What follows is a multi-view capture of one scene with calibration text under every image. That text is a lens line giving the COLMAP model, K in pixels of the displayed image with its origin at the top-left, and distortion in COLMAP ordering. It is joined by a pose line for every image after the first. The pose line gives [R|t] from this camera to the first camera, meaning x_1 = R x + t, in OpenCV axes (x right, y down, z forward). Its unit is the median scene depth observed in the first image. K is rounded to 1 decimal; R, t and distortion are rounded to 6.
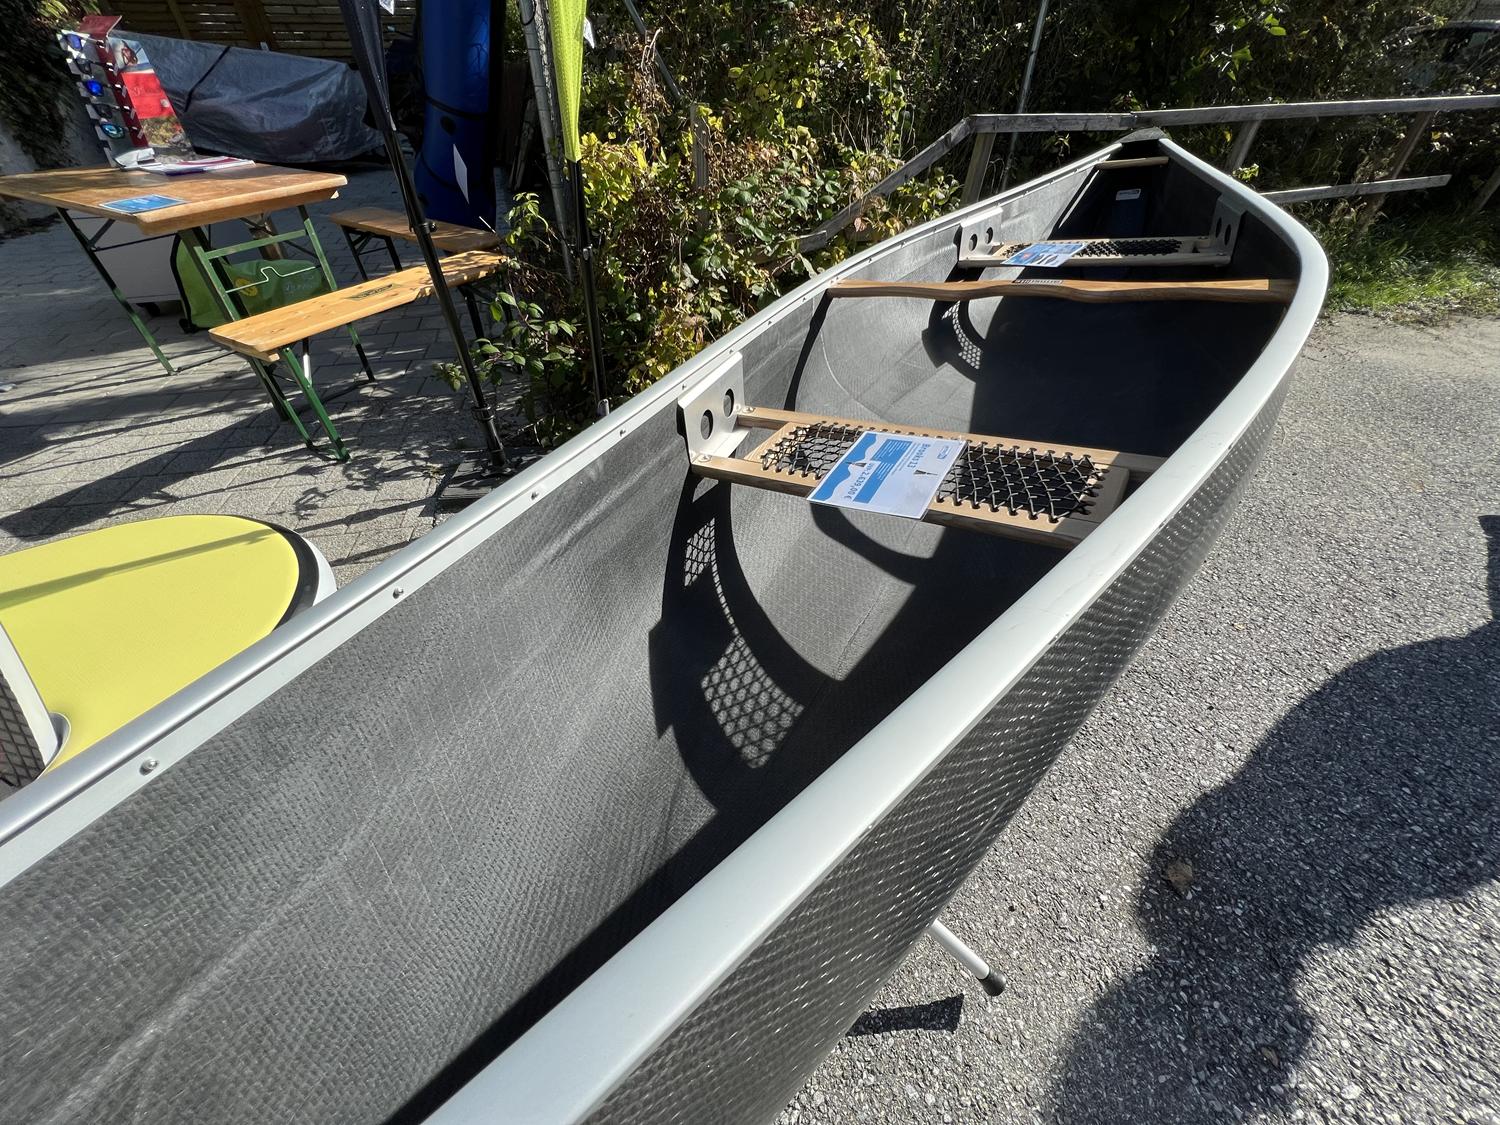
lens RADIAL K [[602.5, 0, 750.0], [0, 602.5, 561.3], [0, 0, 1]] dist [-0.001145, 0.000691]
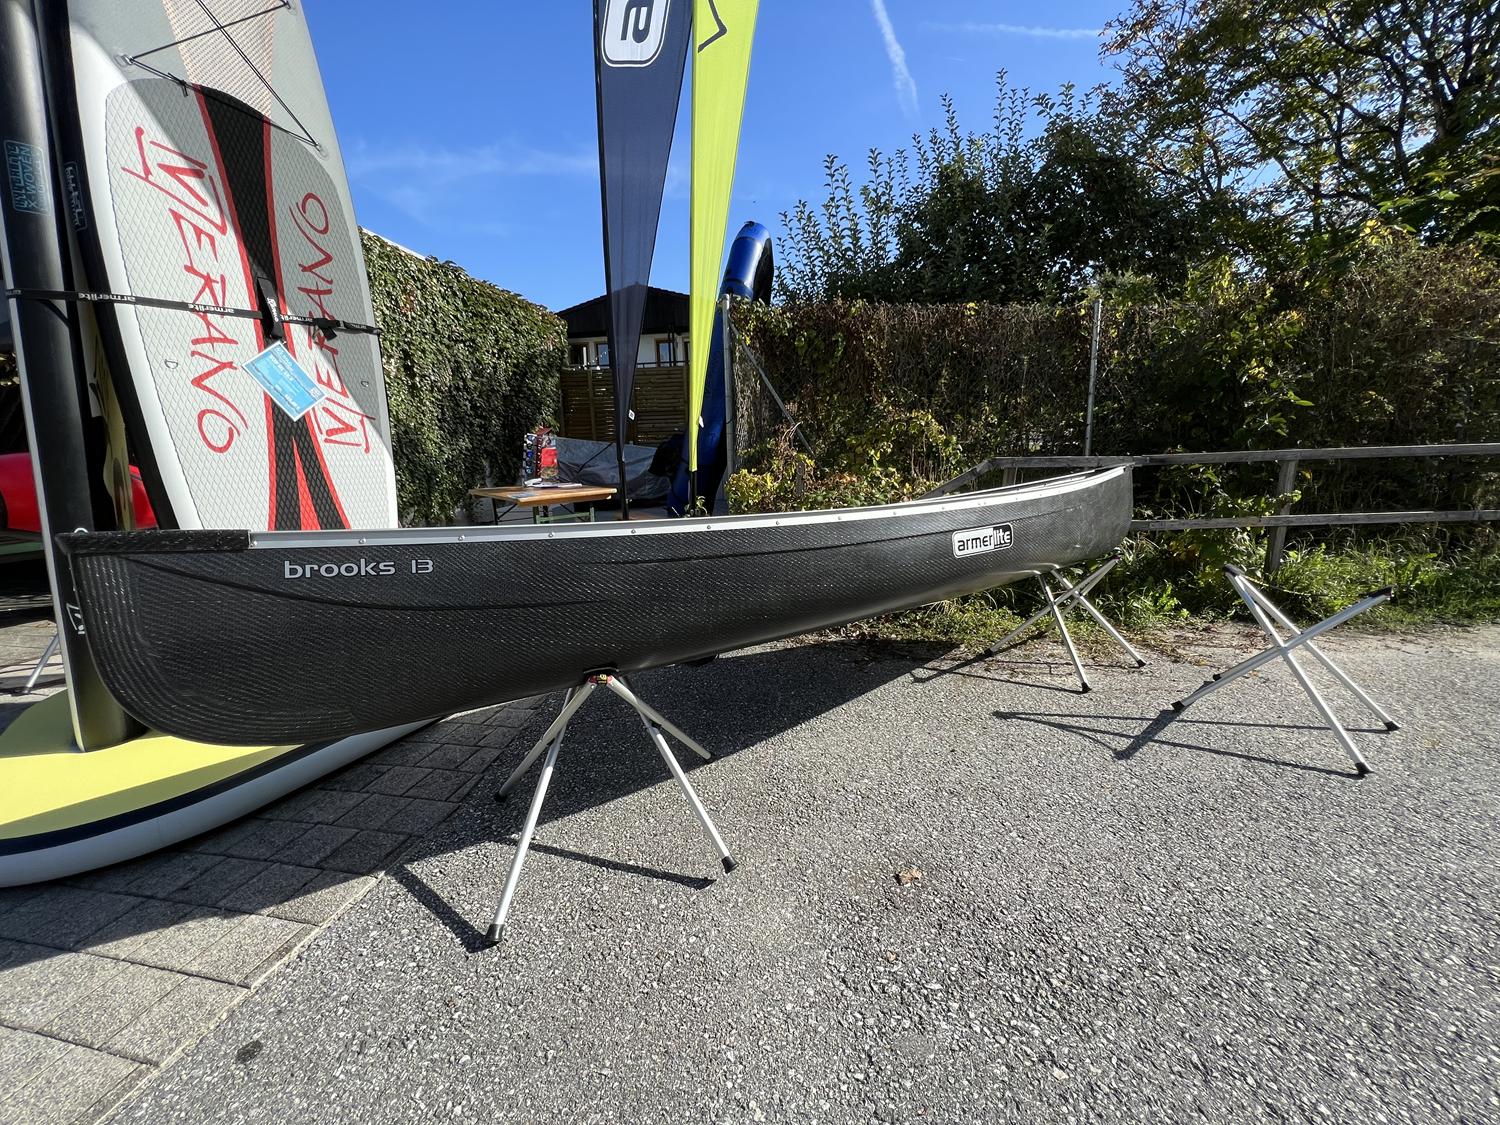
lens RADIAL K [[602.5, 0, 748.0], [0, 602.5, 556.9], [0, 0, 1]] dist [-0.001145, 0.000691]
pose [[0.924110, 0.042495, -0.379757, 0.598654], [-0.224191, 0.865080, -0.448748, 0.410763], [0.309451, 0.499831, 0.808956, -0.398307]]
